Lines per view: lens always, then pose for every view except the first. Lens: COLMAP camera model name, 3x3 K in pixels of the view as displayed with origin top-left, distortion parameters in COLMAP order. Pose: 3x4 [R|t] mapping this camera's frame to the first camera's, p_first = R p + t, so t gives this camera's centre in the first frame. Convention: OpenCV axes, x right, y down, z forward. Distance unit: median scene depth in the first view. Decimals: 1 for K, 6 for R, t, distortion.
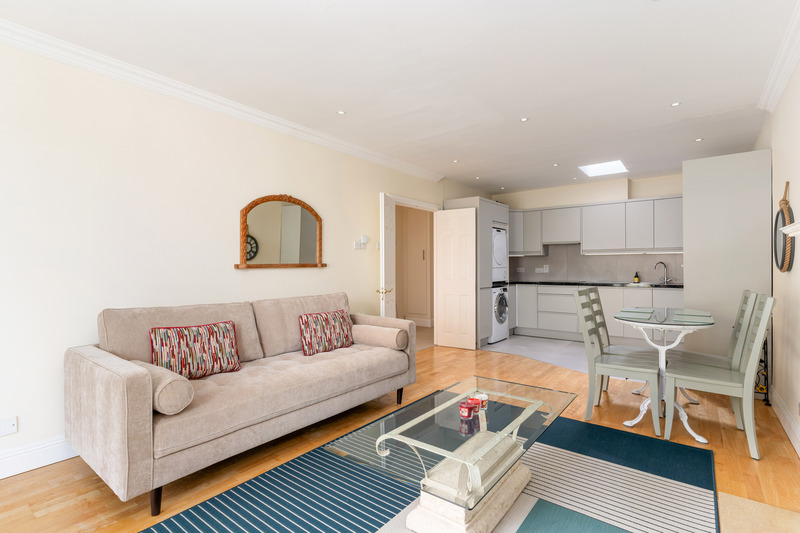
lens RADIAL K [[385.5, 0, 398.7], [0, 385.5, 266.7], [0, 0, 1]] dist [0.002242, 0.000322]
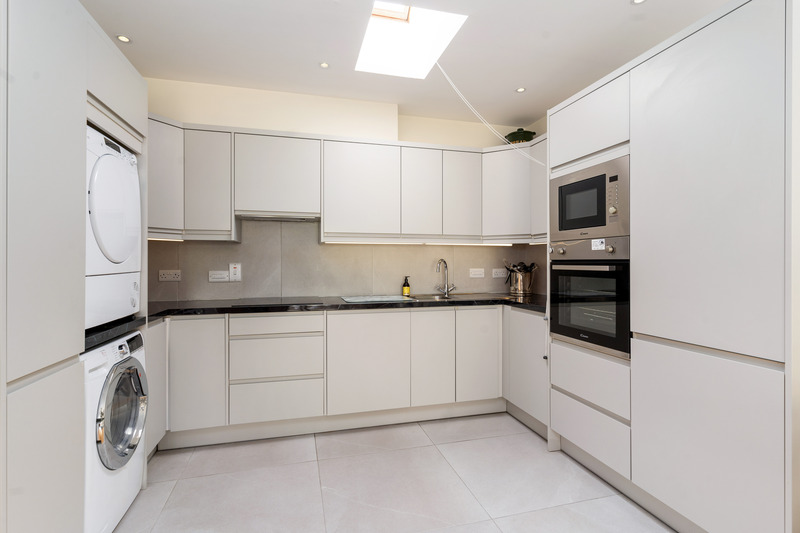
lens RADIAL K [[385.5, 0, 396.9], [0, 385.5, 259.3], [0, 0, 1]] dist [0.002242, 0.000322]
pose [[0.606512, 0.000661, 0.795074, 0.150905], [-0.005655, 0.999978, 0.003482, -0.012260], [-0.795054, -0.006608, 0.606502, 0.626157]]
